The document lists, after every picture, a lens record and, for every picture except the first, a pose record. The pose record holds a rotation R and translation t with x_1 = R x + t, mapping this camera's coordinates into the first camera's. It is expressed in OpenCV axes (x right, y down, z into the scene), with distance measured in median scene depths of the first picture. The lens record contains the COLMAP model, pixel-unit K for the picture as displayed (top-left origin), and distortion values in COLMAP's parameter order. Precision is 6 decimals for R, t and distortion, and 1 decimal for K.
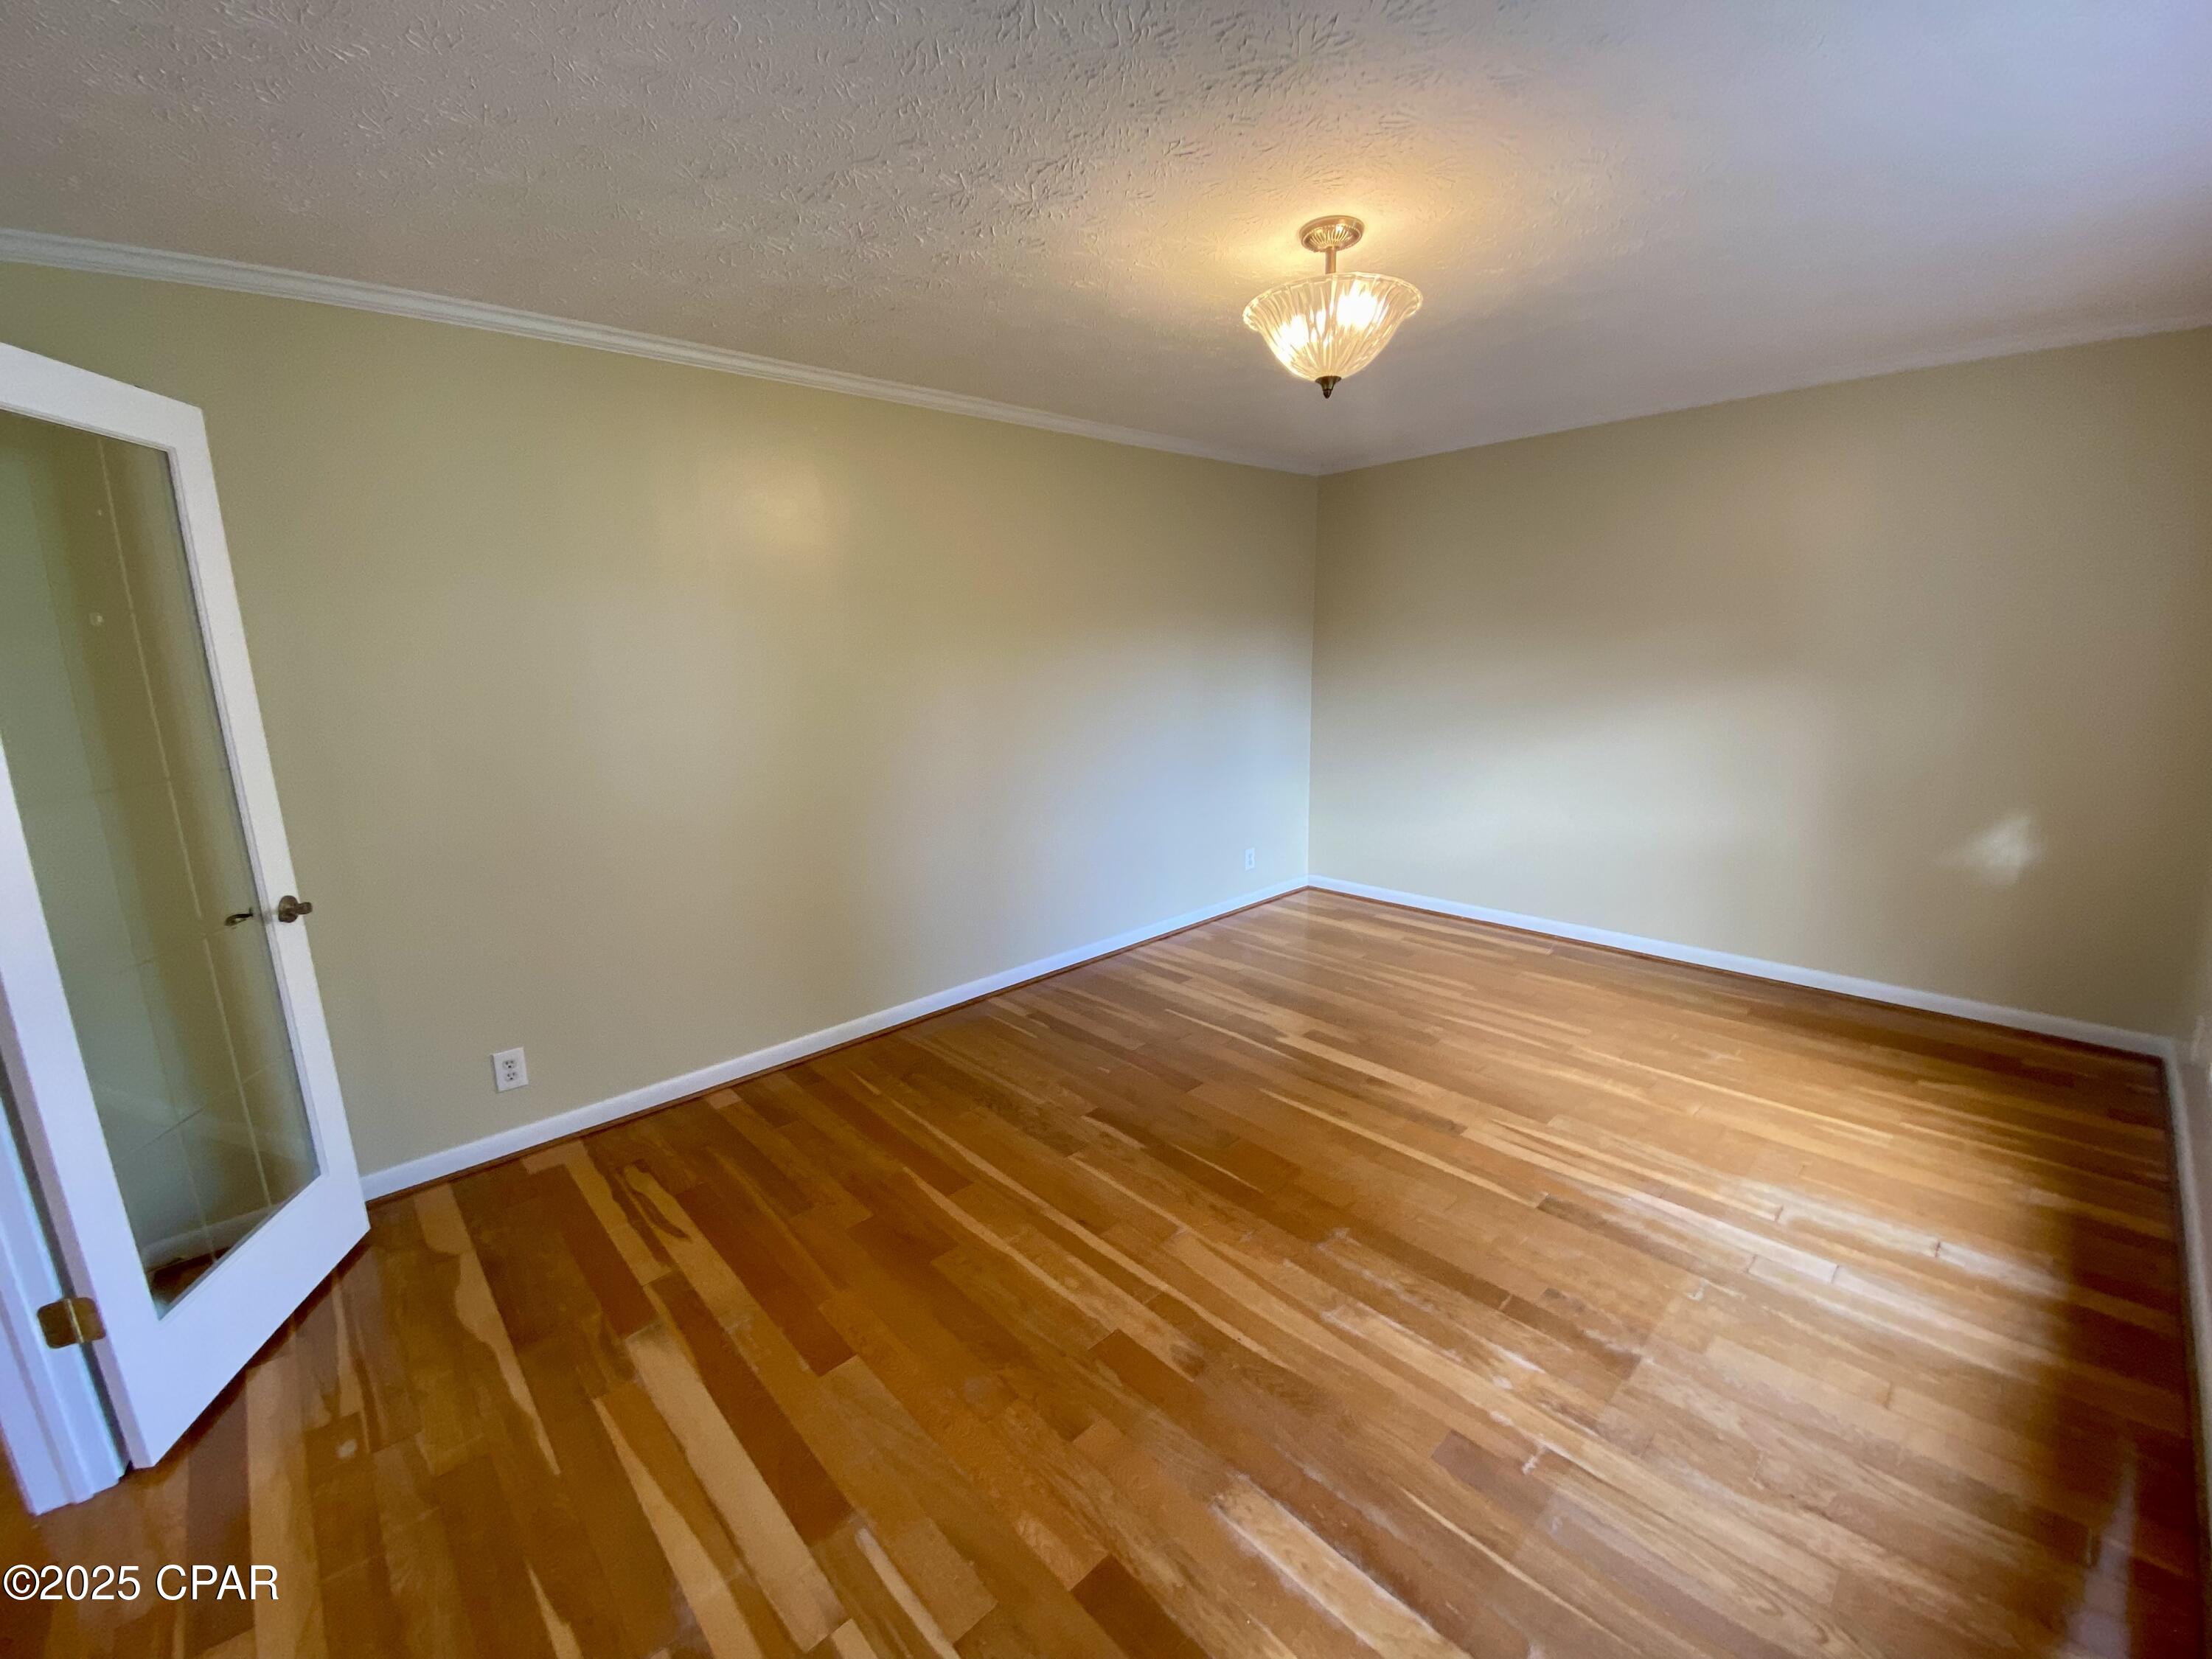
lens RADIAL K [[892.8, 0, 1111.4], [0, 892.8, 833.5], [0, 0, 1]] dist [0.050091, -0.032134]
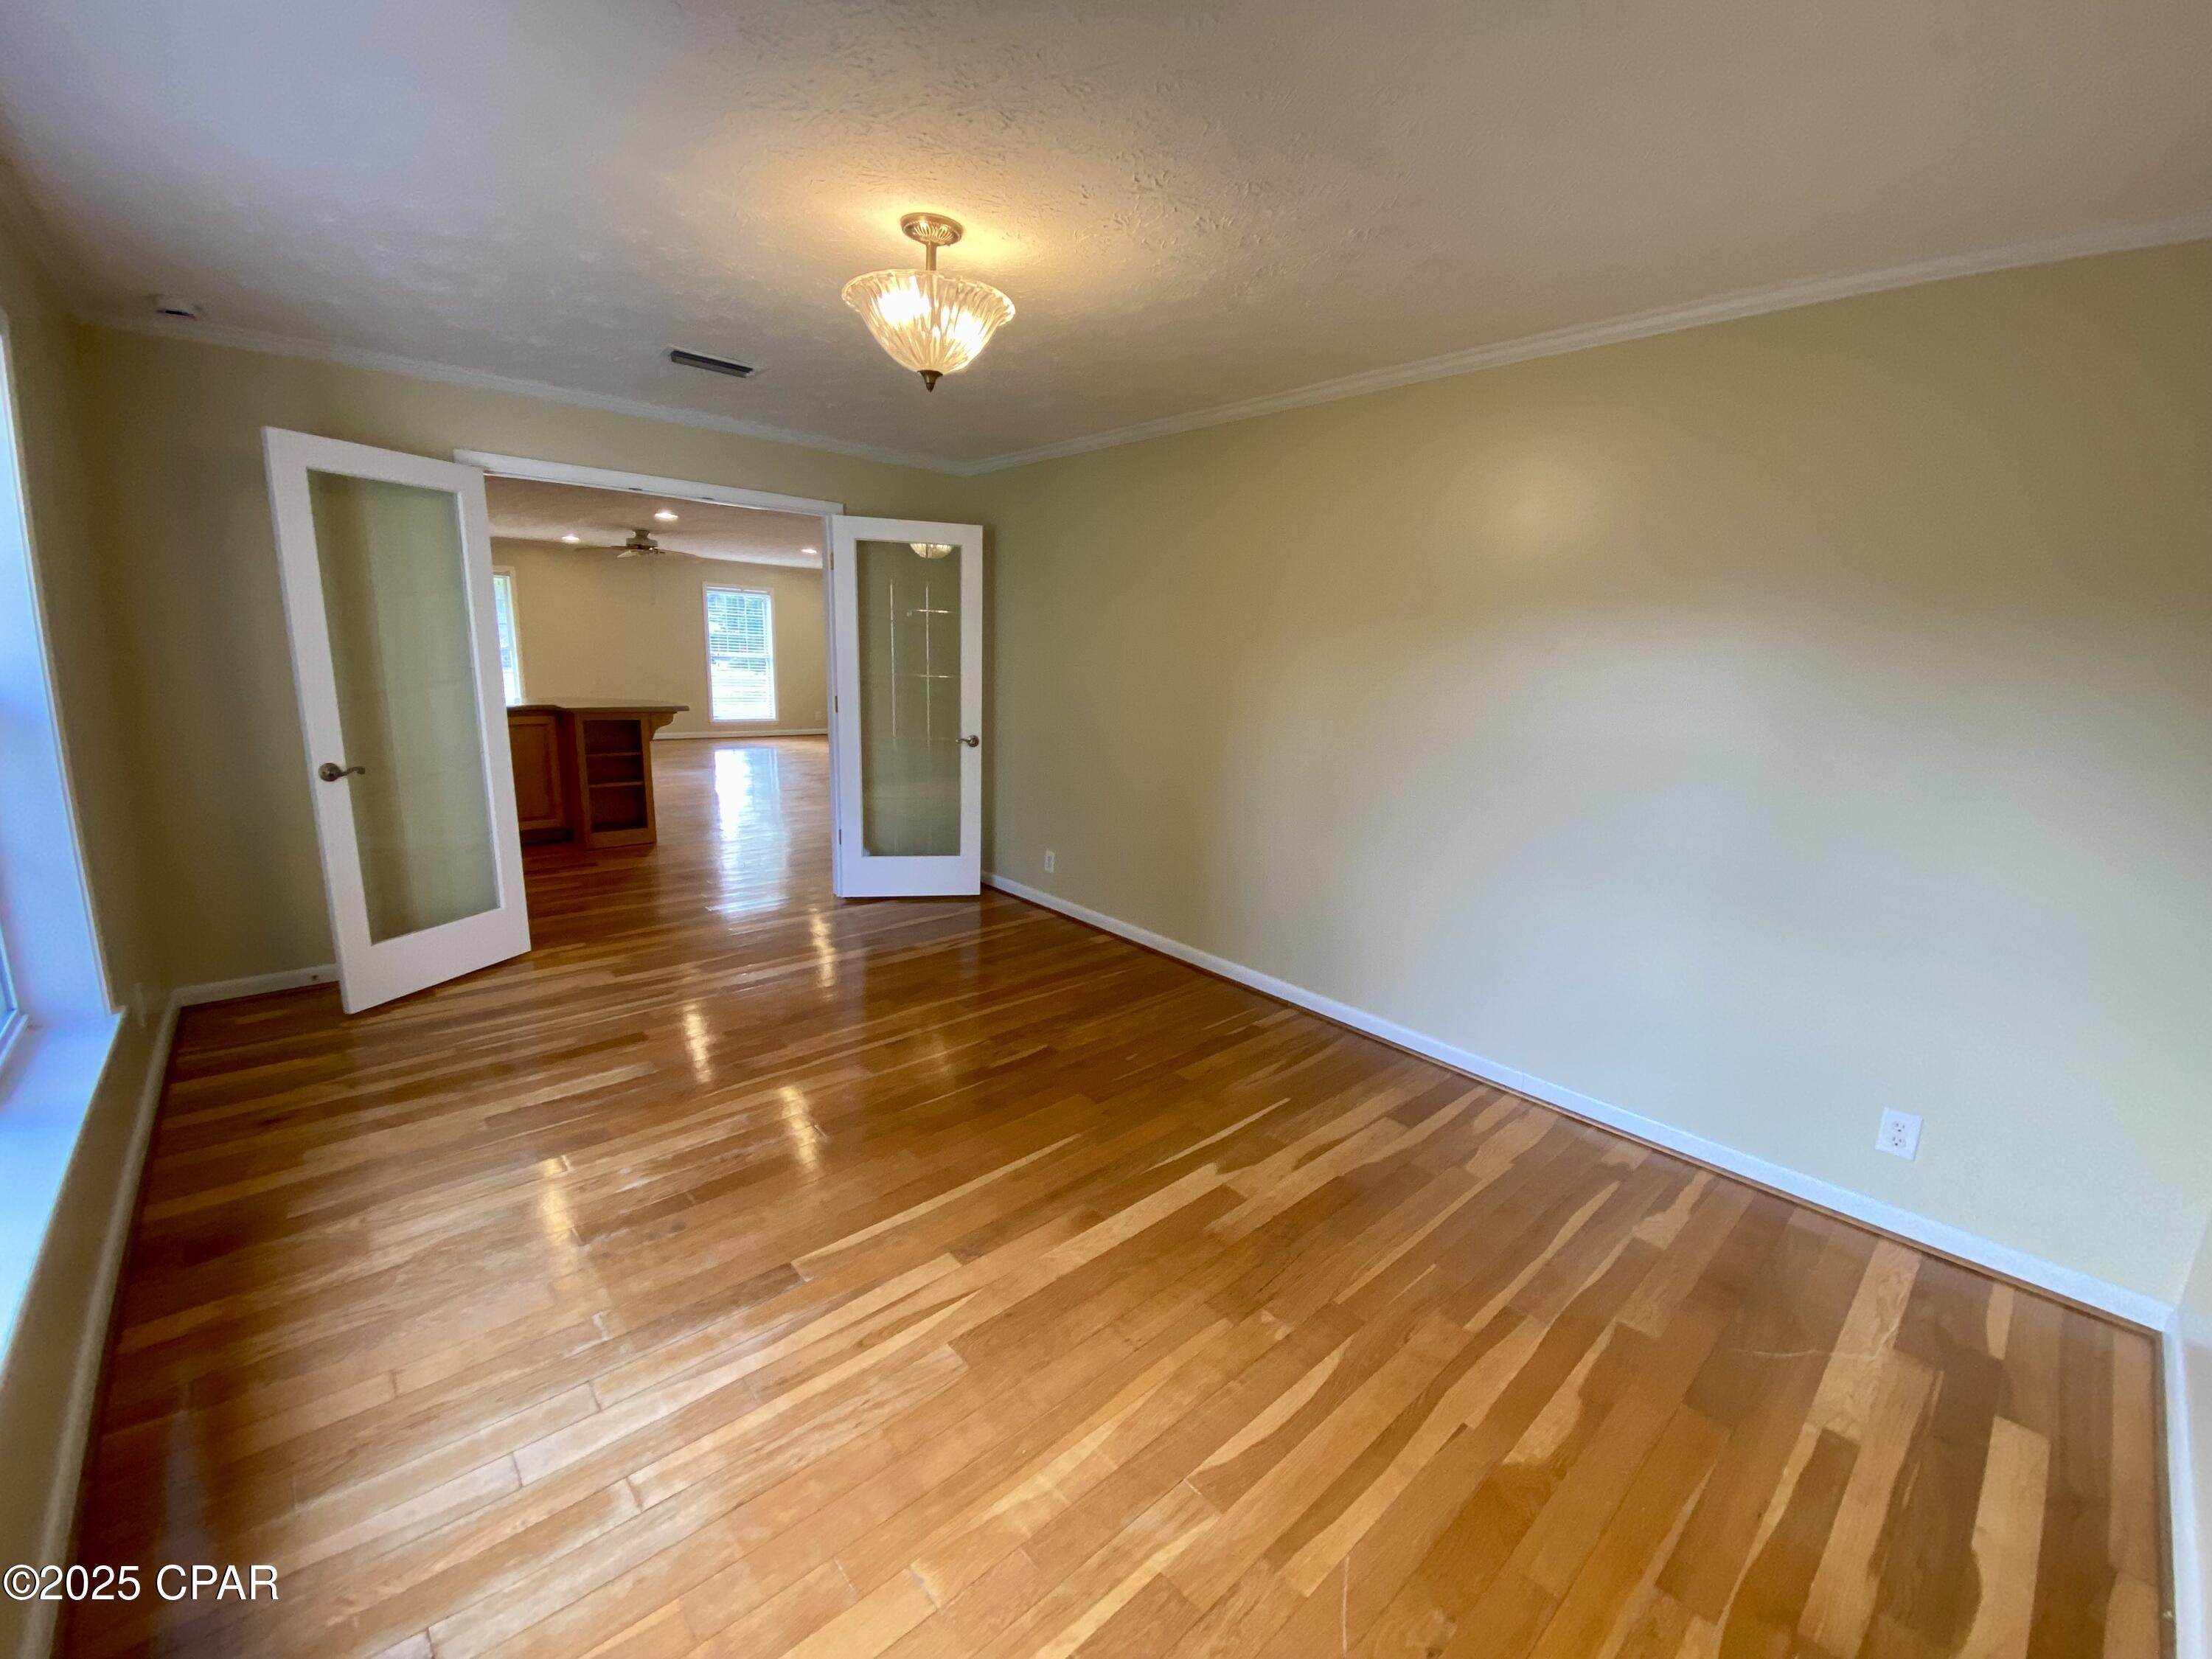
lens RADIAL K [[900.8, 0, 1098.5], [0, 900.8, 832.1], [0, 0, 1]] dist [0.054019, -0.037328]
pose [[-0.032021, 0.225080, -0.973814, 1.226718], [-0.237375, 0.944724, 0.226162, -0.260663], [0.970890, 0.238401, 0.023177, 1.160593]]
